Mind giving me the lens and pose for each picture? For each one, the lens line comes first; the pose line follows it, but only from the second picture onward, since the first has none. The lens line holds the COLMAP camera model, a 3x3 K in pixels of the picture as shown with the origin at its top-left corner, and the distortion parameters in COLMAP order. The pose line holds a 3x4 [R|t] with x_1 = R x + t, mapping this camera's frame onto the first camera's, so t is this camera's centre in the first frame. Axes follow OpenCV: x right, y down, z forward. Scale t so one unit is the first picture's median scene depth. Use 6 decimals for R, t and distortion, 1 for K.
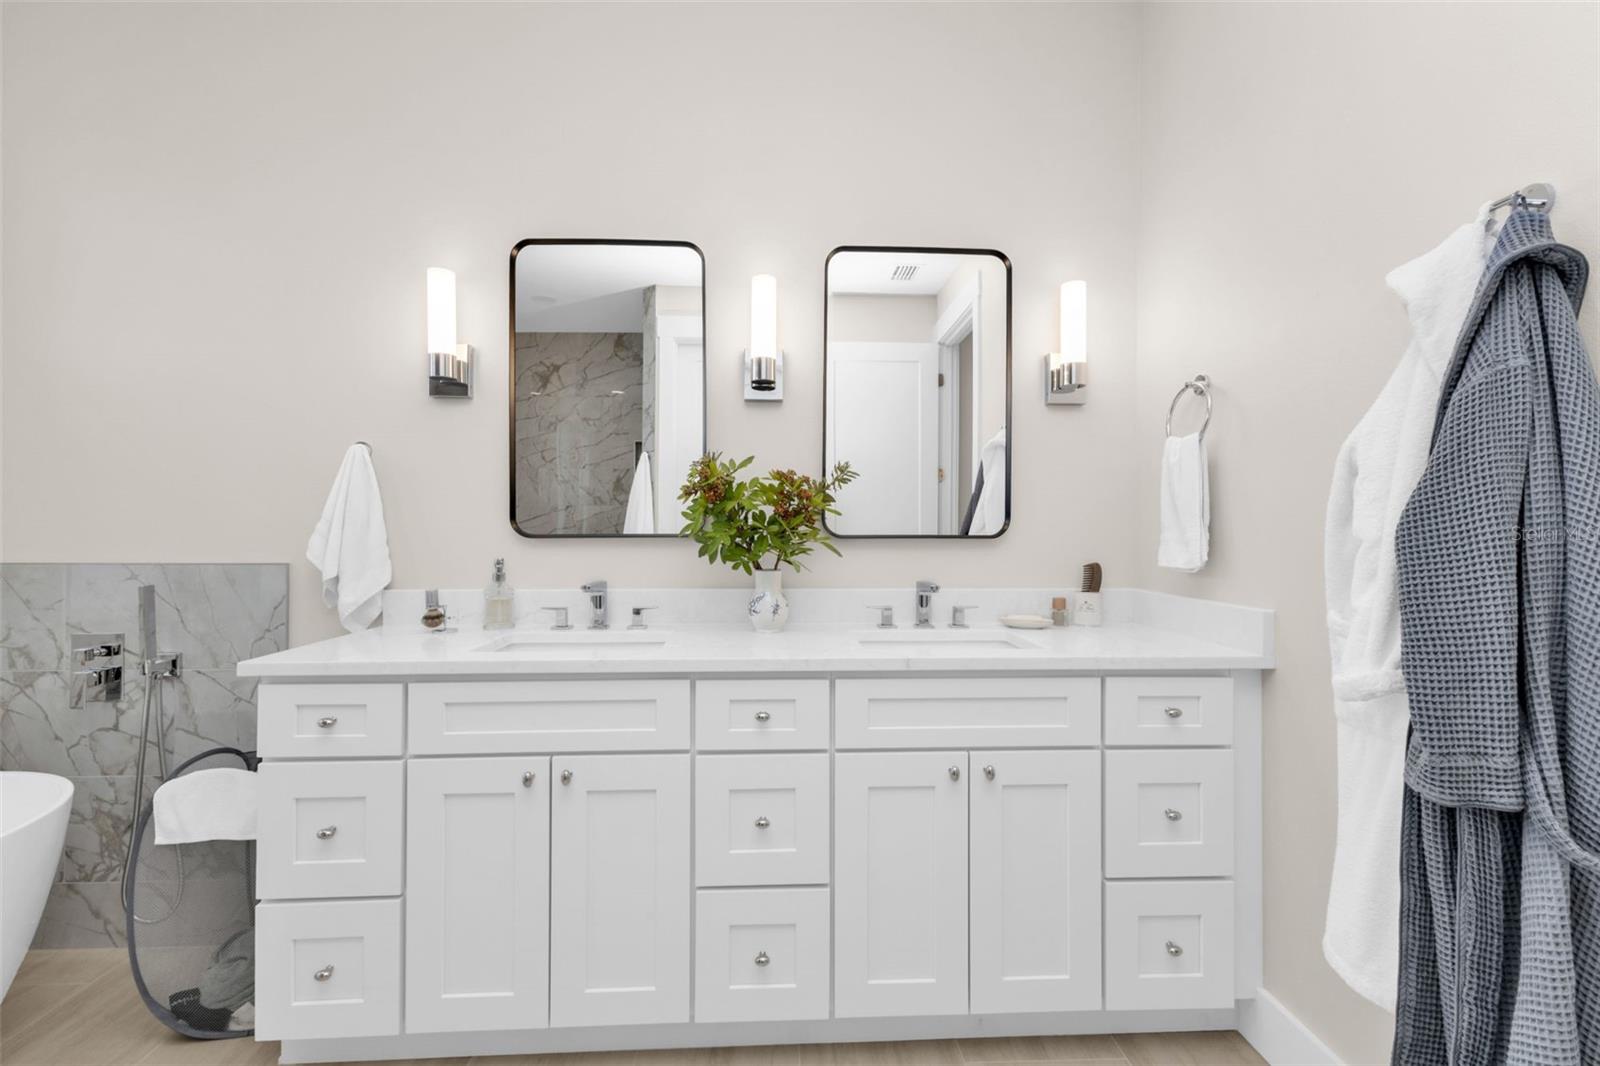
lens RADIAL K [[711.6, 0, 806.6], [0, 711.6, 528.8], [0, 0, 1]] dist [0.008922, -0.000277]
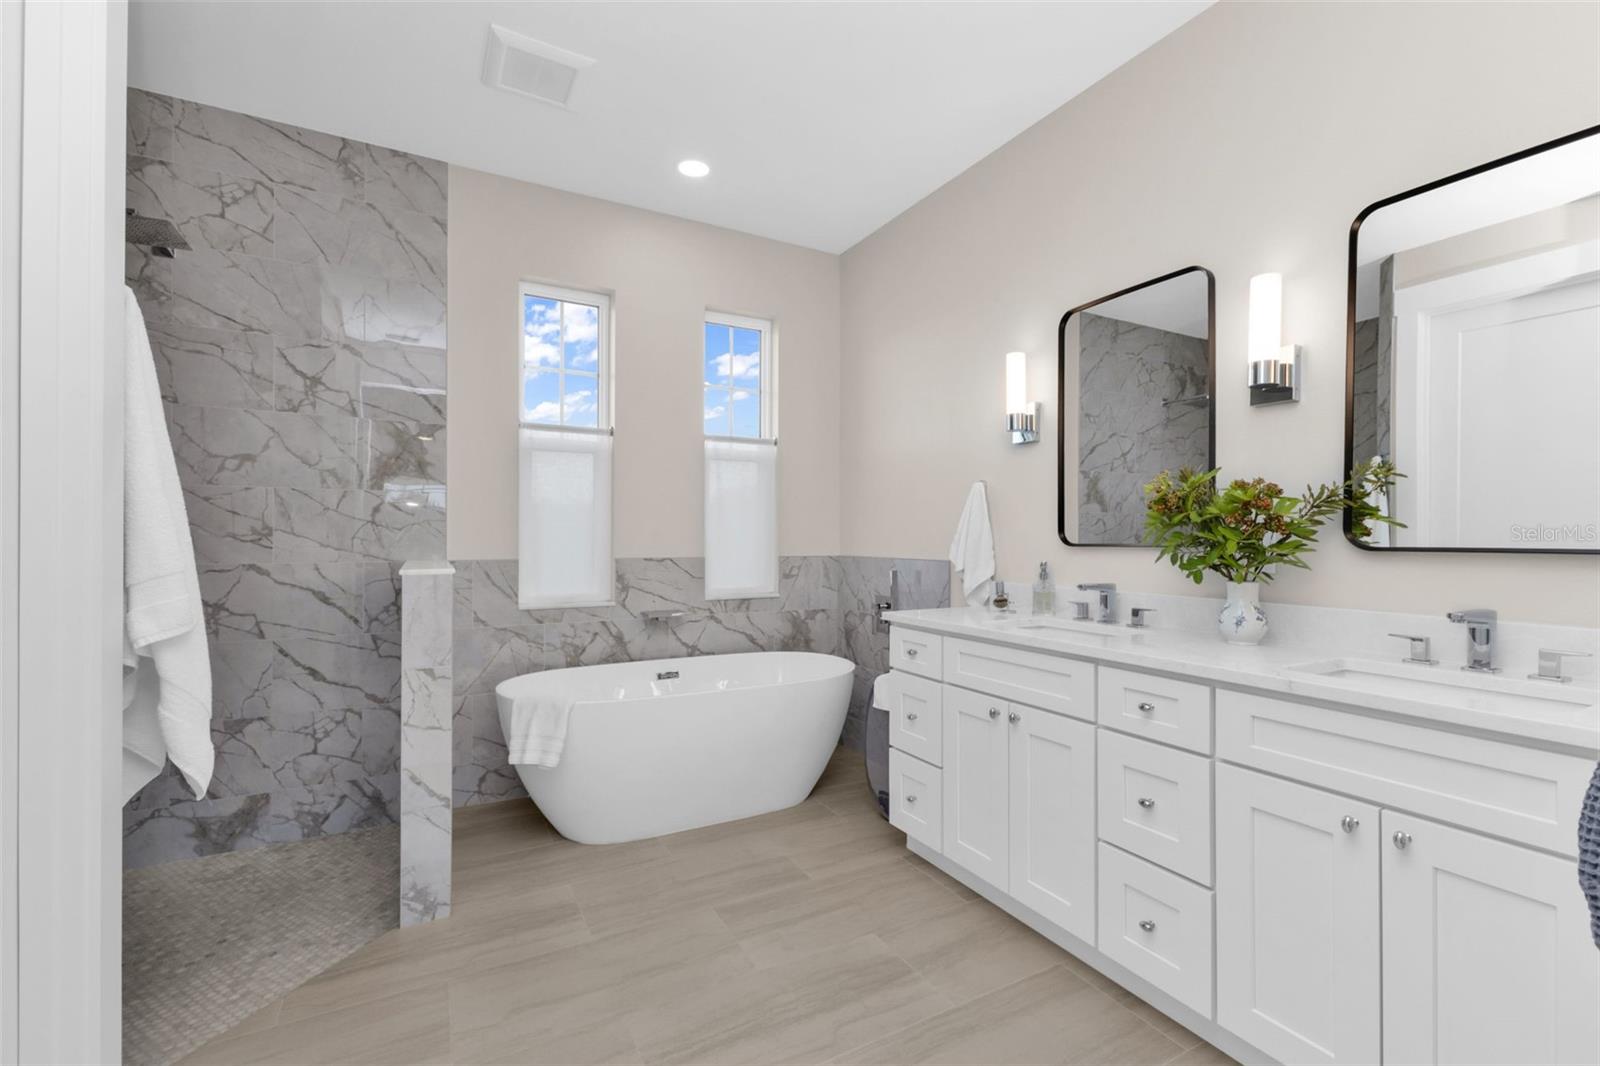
lens RADIAL K [[702.7, 0, 795.3], [0, 702.7, 537.4], [0, 0, 1]] dist [0.017280, 0.000054]
pose [[0.425102, -0.001224, -0.905145, 0.562479], [-0.002103, 0.999995, -0.002340, 0.000580], [0.905143, 0.002899, 0.425097, 0.023968]]
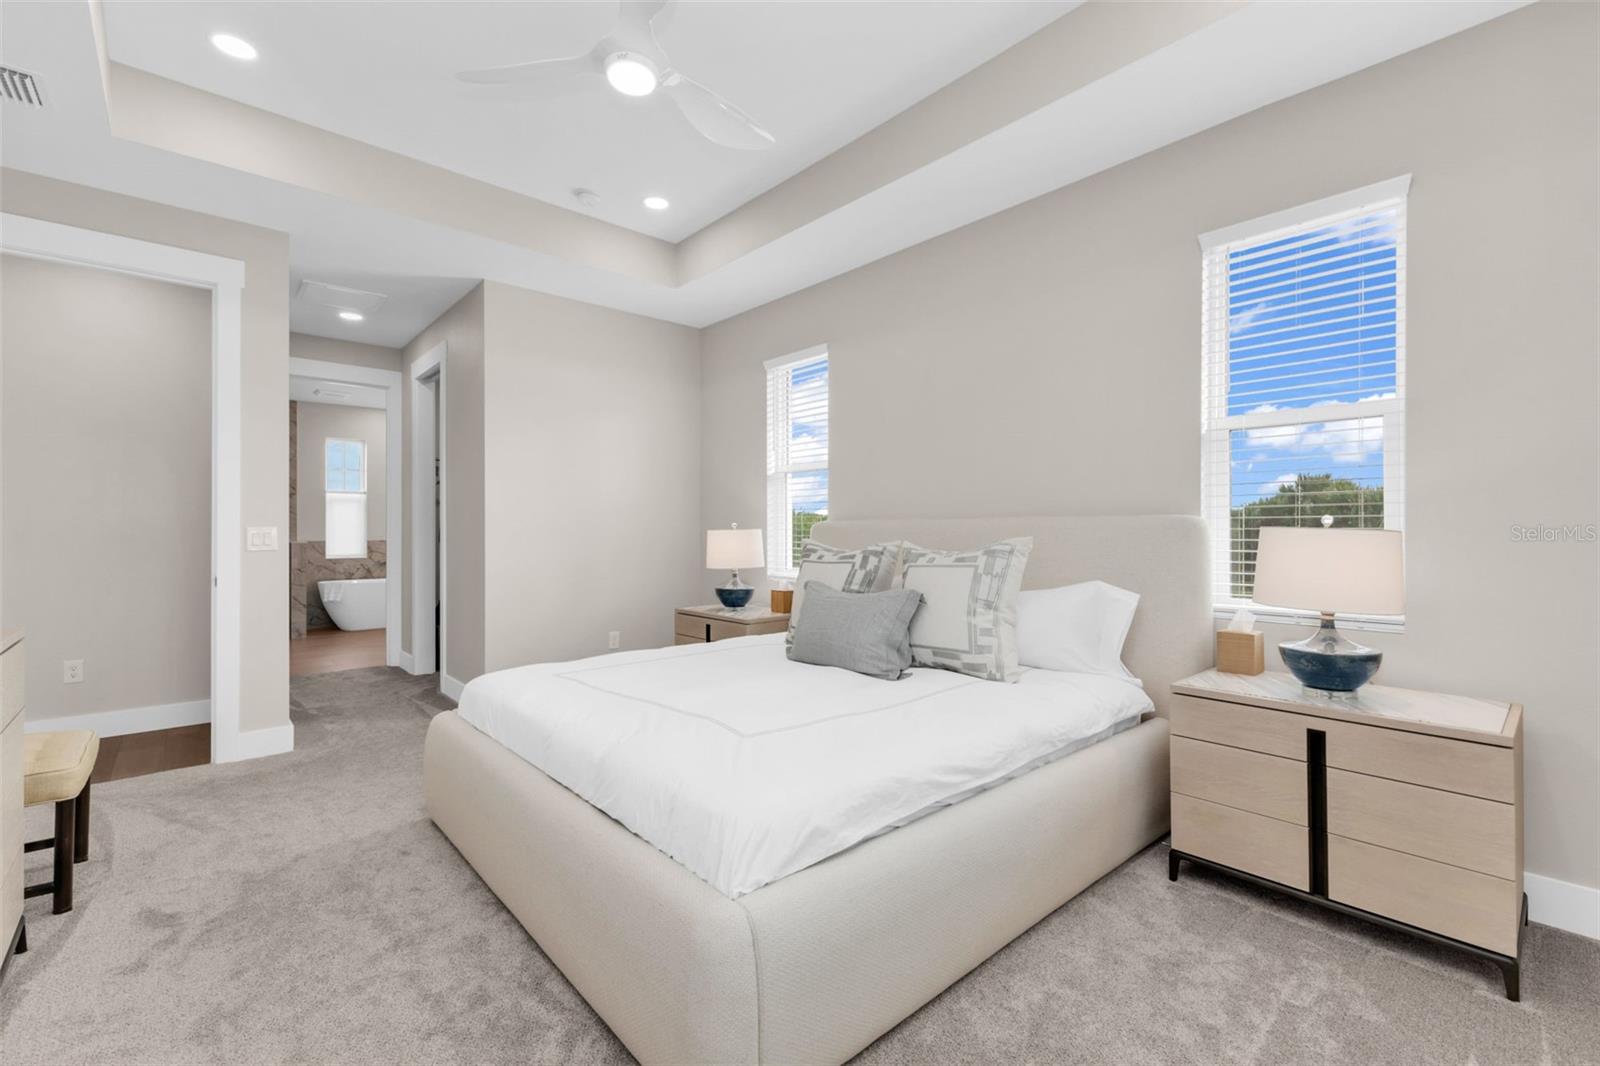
lens RADIAL K [[692.9, 0, 800.5], [0, 692.9, 527.4], [0, 0, 1]] dist [0.010085, -0.000207]
pose [[0.626517, -0.007587, -0.779371, 3.427396], [-0.001038, 0.999944, -0.010568, 0.006373], [0.779407, 0.007430, 0.626474, -0.222203]]
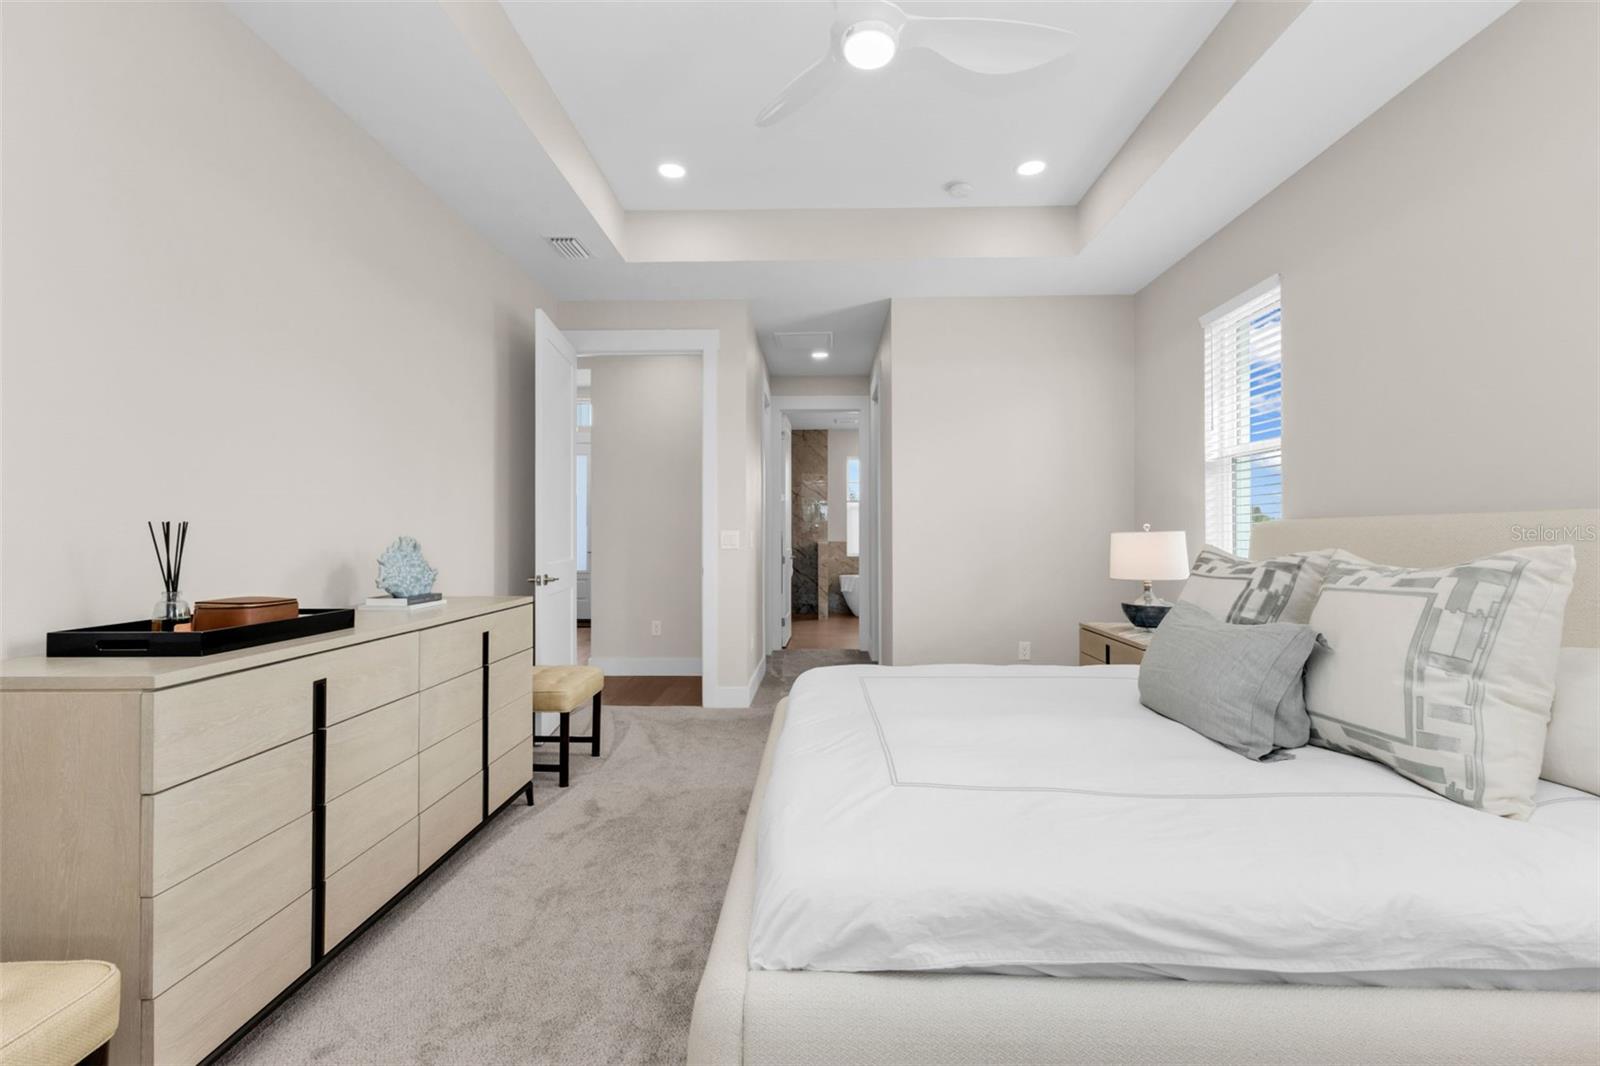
lens RADIAL K [[684.9, 0, 799.5], [0, 684.9, 530.7], [0, 0, 1]] dist [0.008951, -0.000113]
pose [[-0.082146, -0.008051, -0.996588, 3.421945], [-0.003821, 0.999963, -0.007763, 0.004139], [0.996613, 0.003170, -0.082173, 0.168841]]
